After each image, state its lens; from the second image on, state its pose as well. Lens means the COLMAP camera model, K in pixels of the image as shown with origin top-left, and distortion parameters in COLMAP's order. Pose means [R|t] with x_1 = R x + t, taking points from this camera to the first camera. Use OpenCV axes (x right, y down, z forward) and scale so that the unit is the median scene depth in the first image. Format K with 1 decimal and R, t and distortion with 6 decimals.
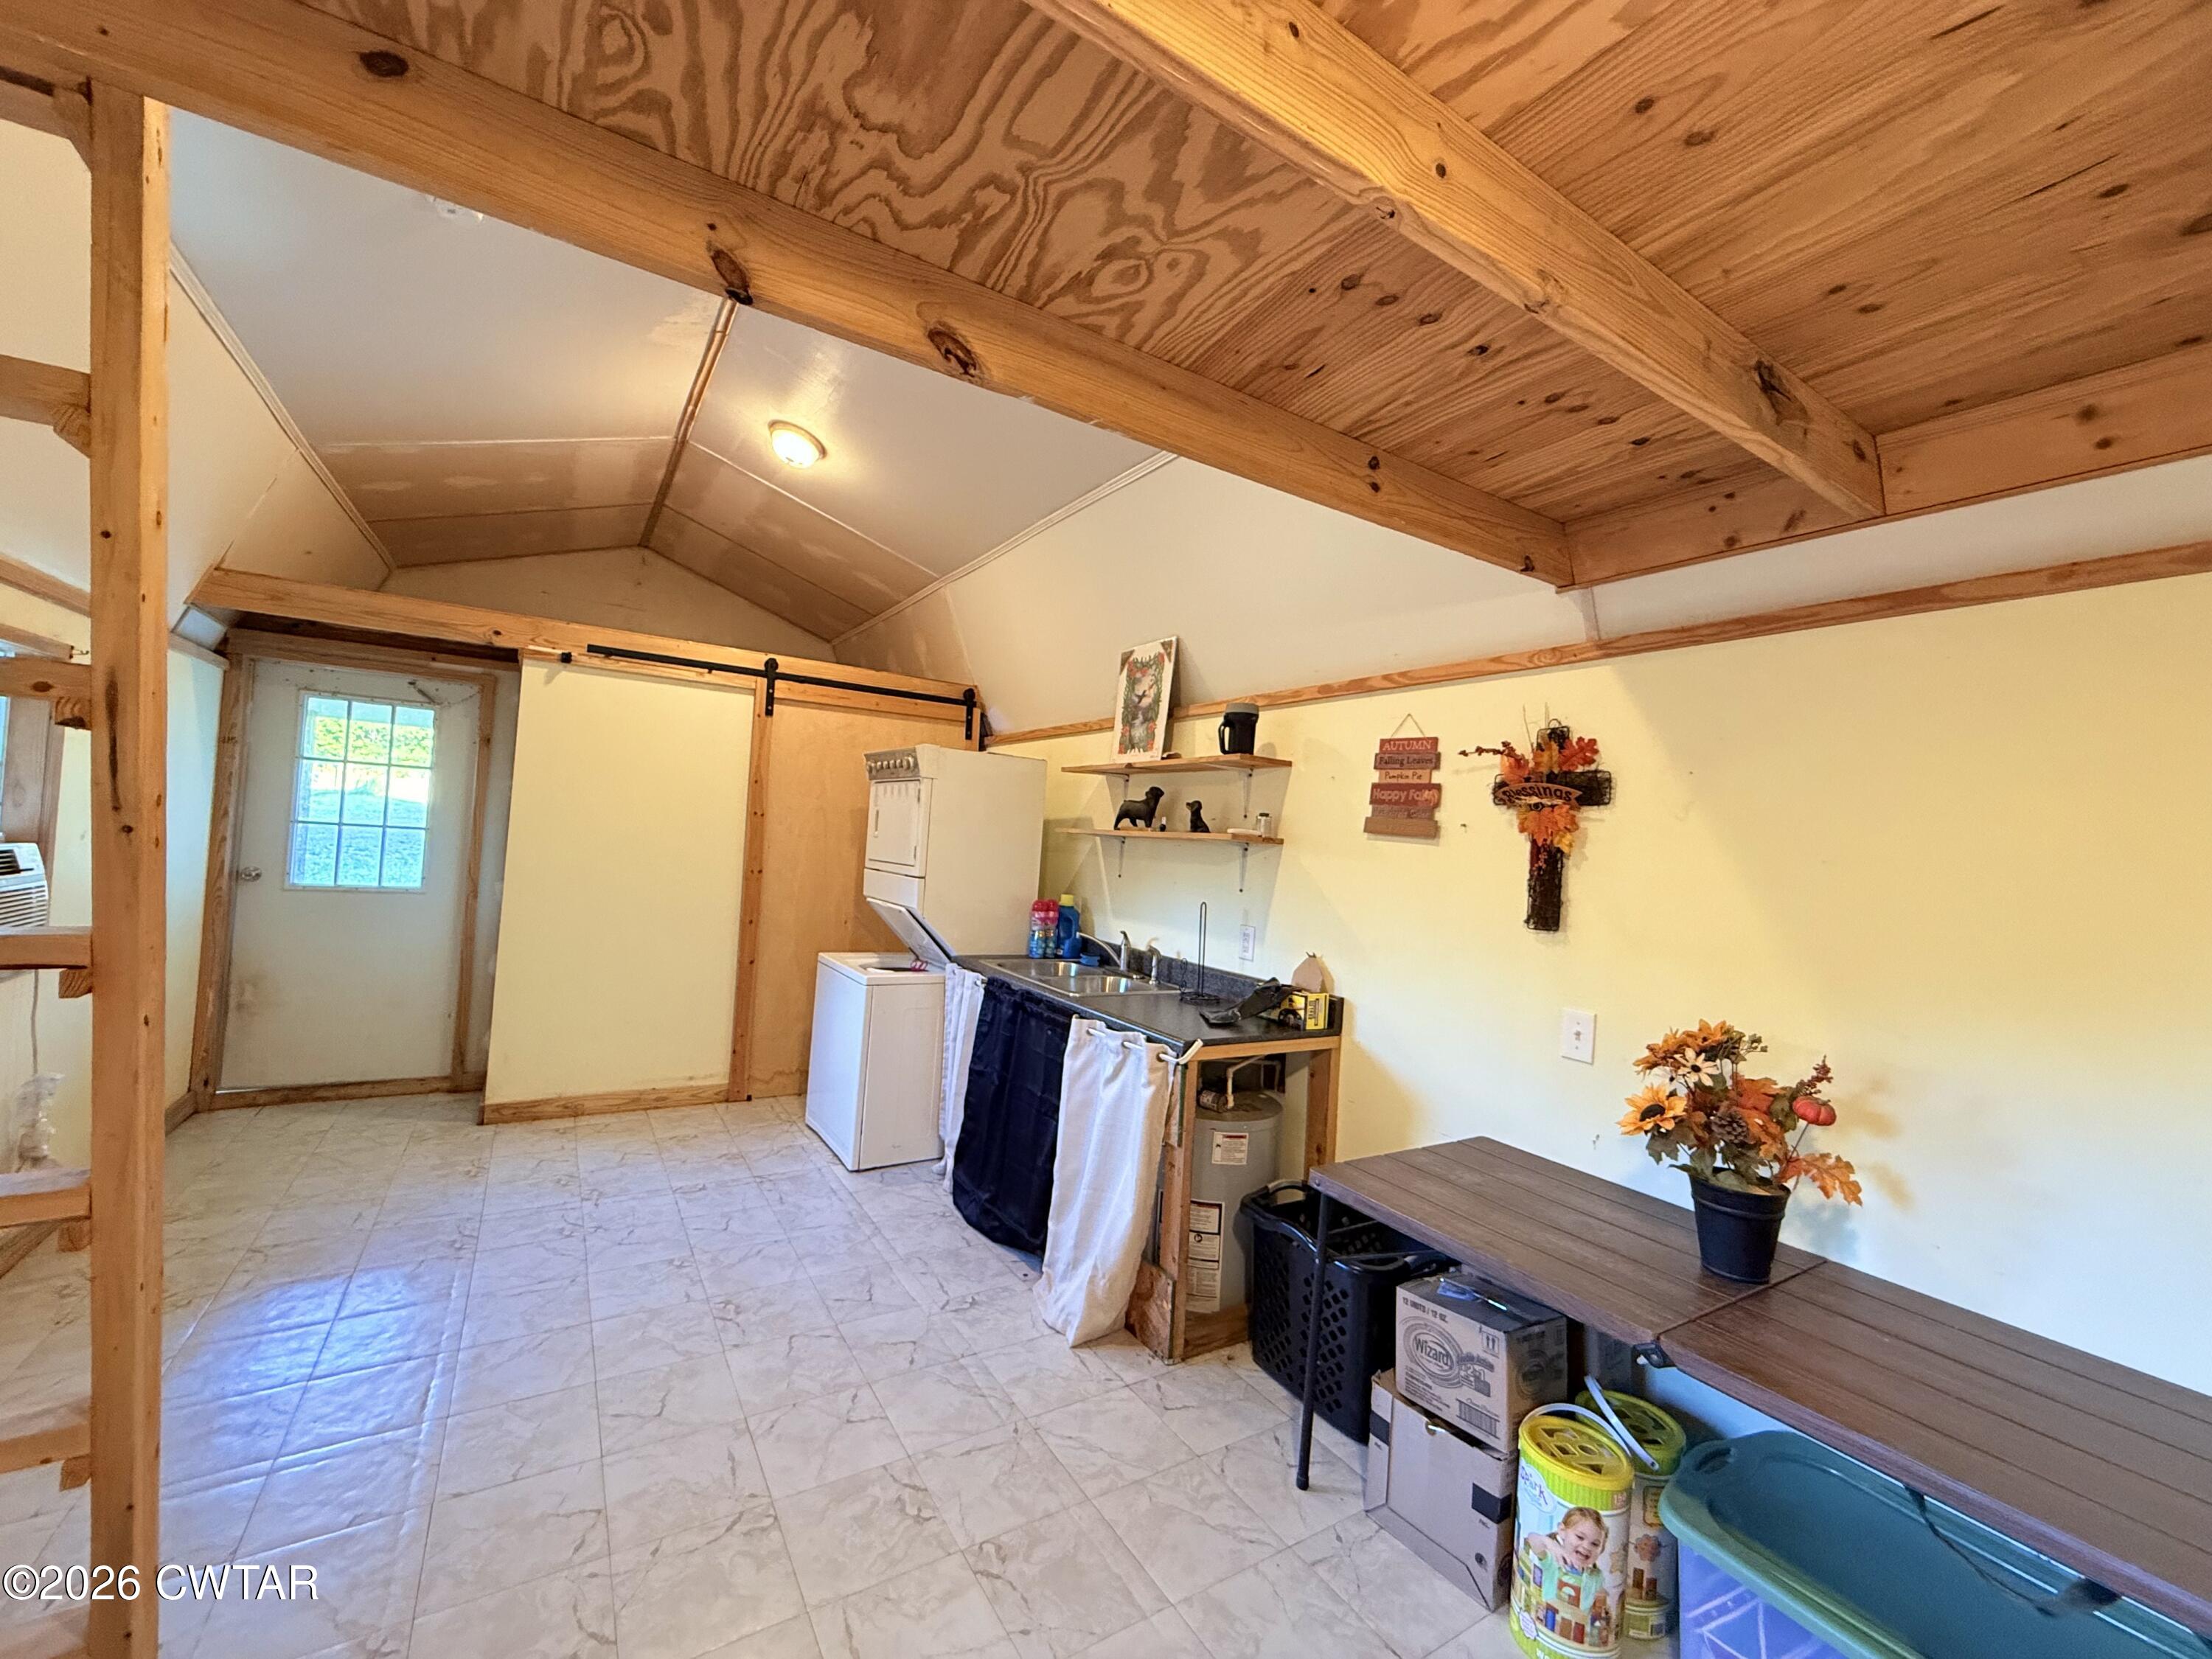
lens RADIAL K [[897.1, 0, 1119.0], [0, 897.1, 825.6], [0, 0, 1]] dist [-0.000689, -0.000513]
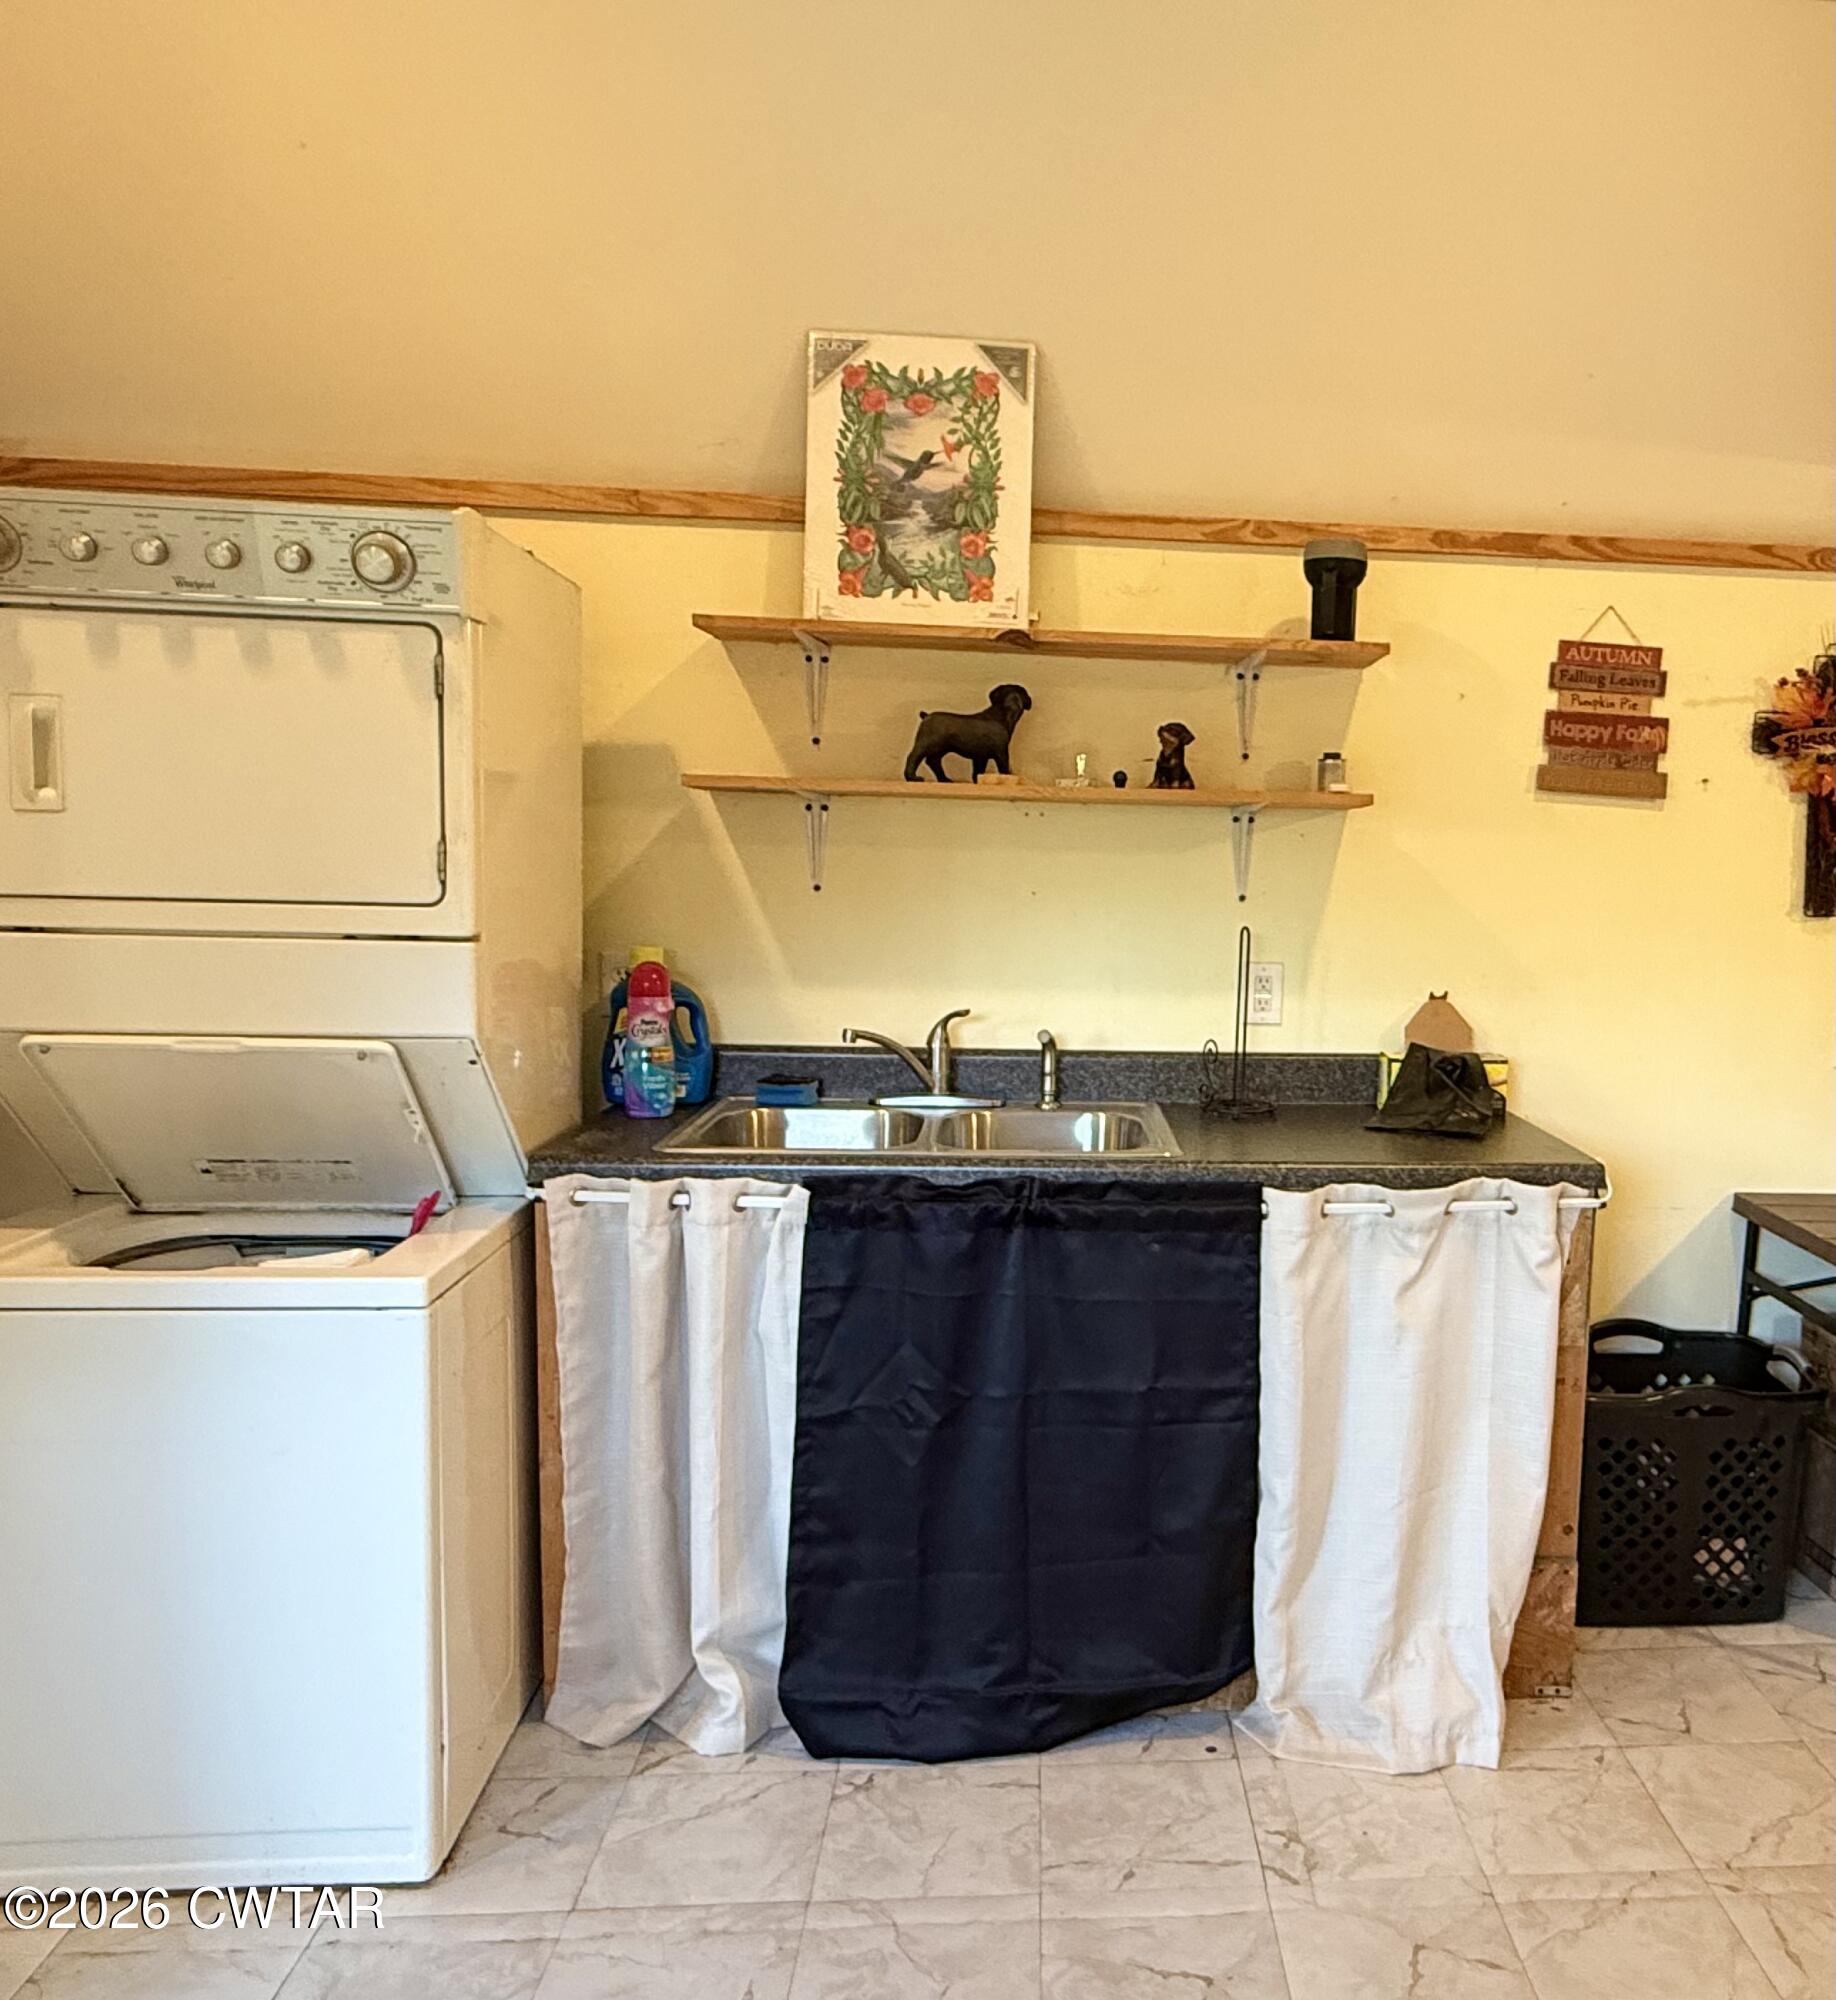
lens RADIAL K [[1621.3, 0, 928.0], [0, 1621.3, 994.6], [0, 0, 1]] dist [0.002304, -0.007724]
pose [[0.455454, -0.137958, 0.879505, -0.931466], [-0.017027, 0.986390, 0.163541, -0.029230], [-0.890096, -0.089461, 0.446906, 0.856816]]
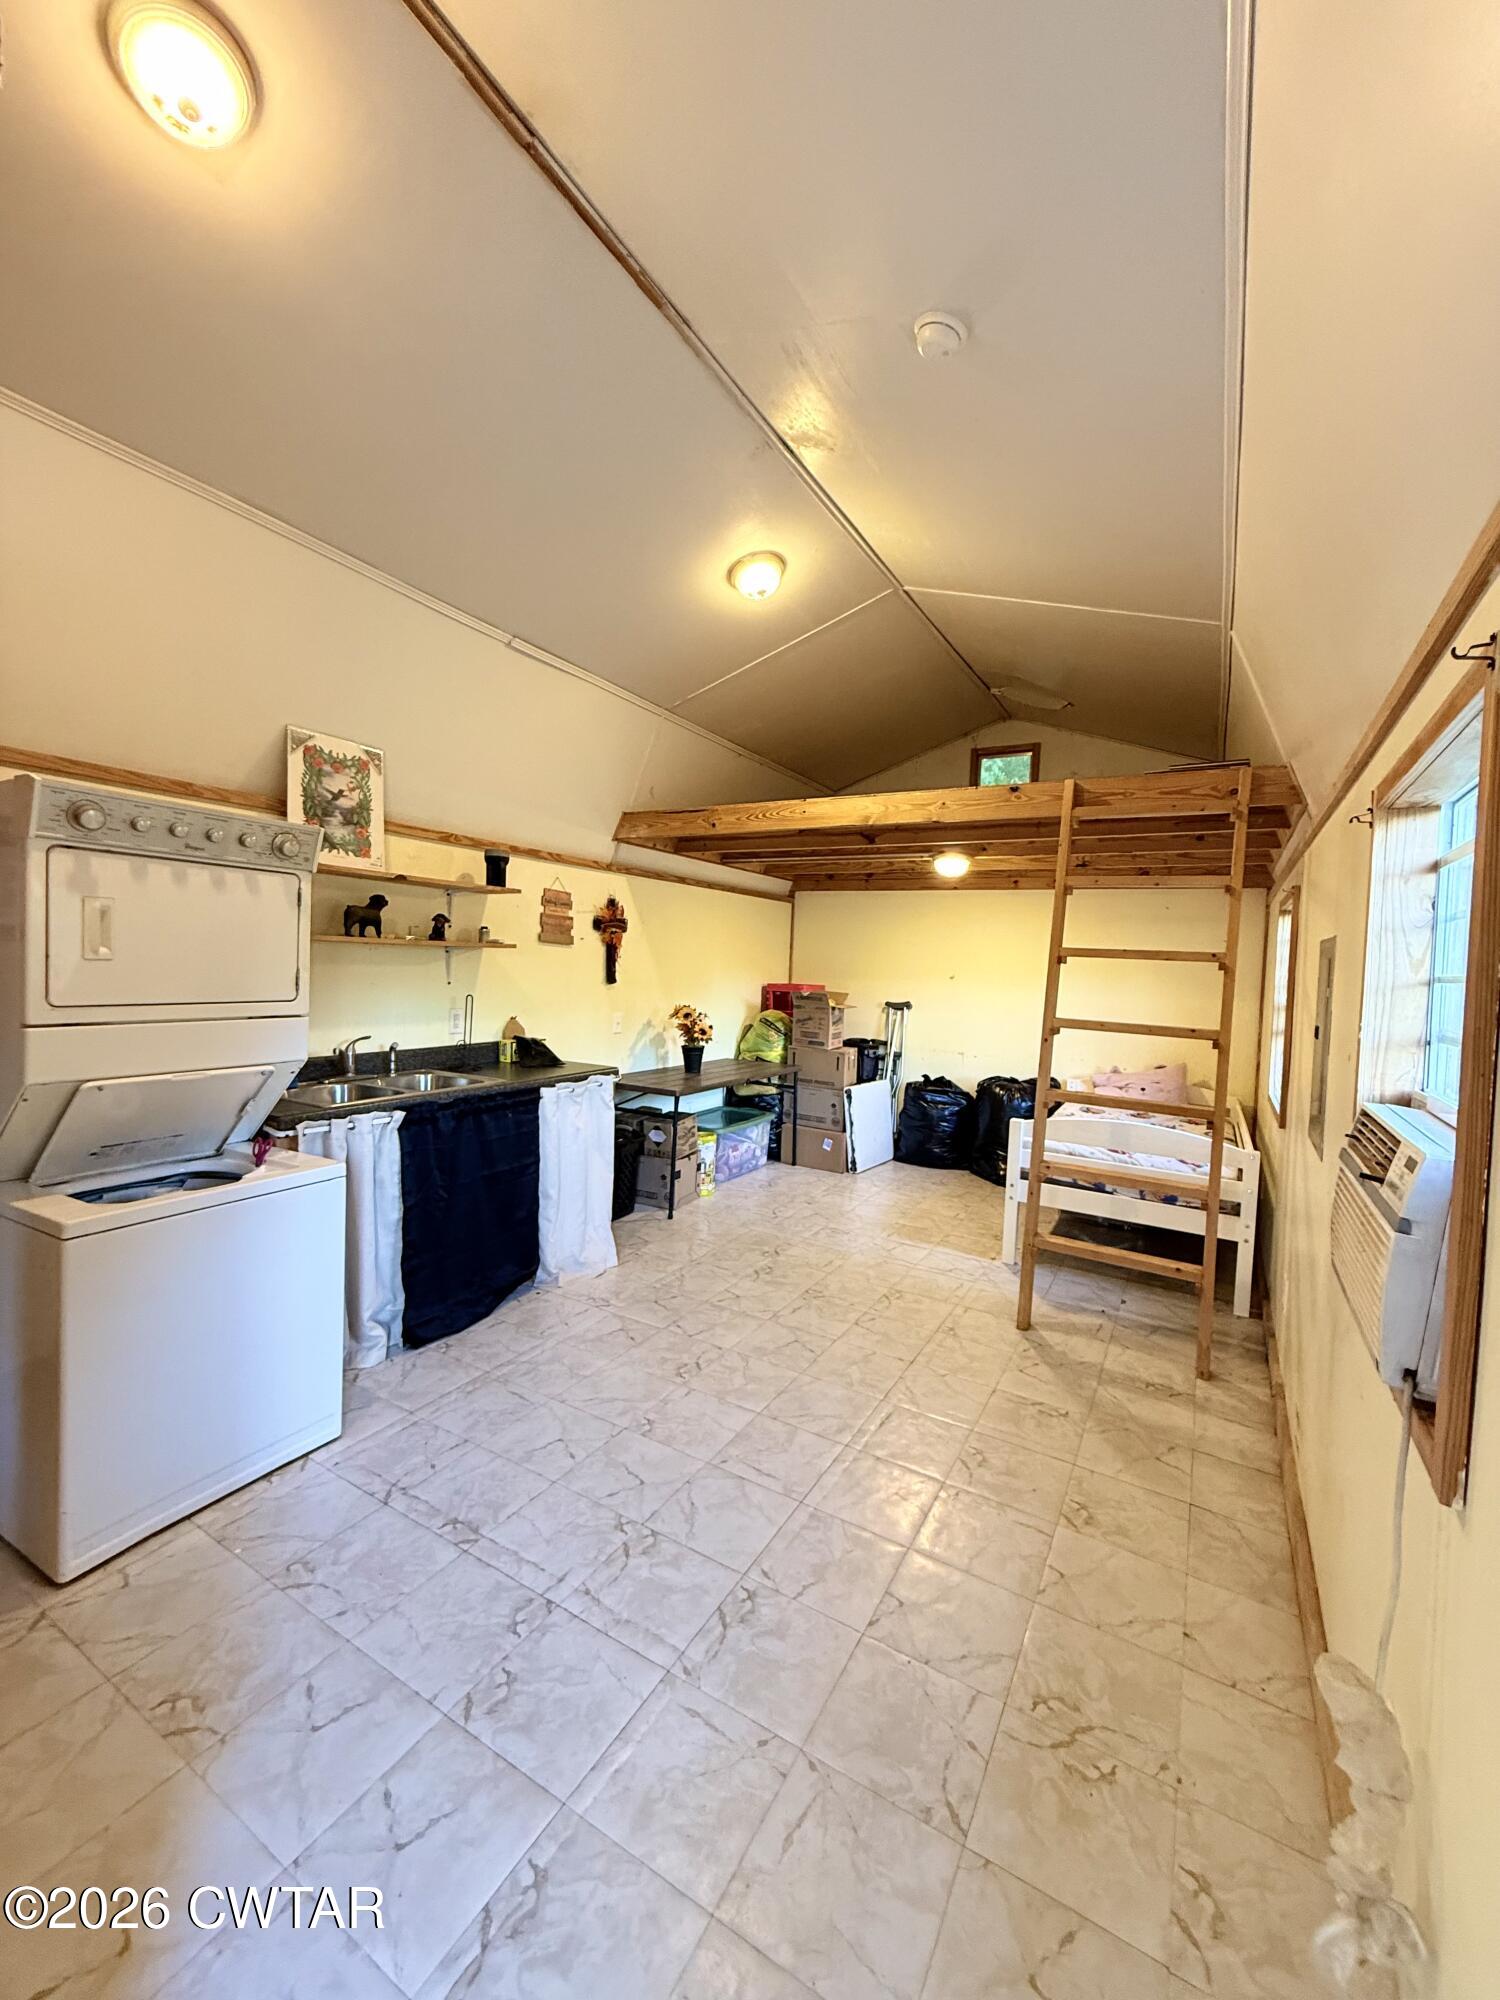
lens RADIAL K [[811.1, 0, 734.4], [0, 811.1, 991.7], [0, 0, 1]] dist [-0.000689, -0.000513]
pose [[-0.450132, -0.112194, 0.885886, -1.295573], [-0.083176, 0.993030, 0.083501, -0.058115], [-0.889080, -0.036098, -0.456327, 1.375497]]
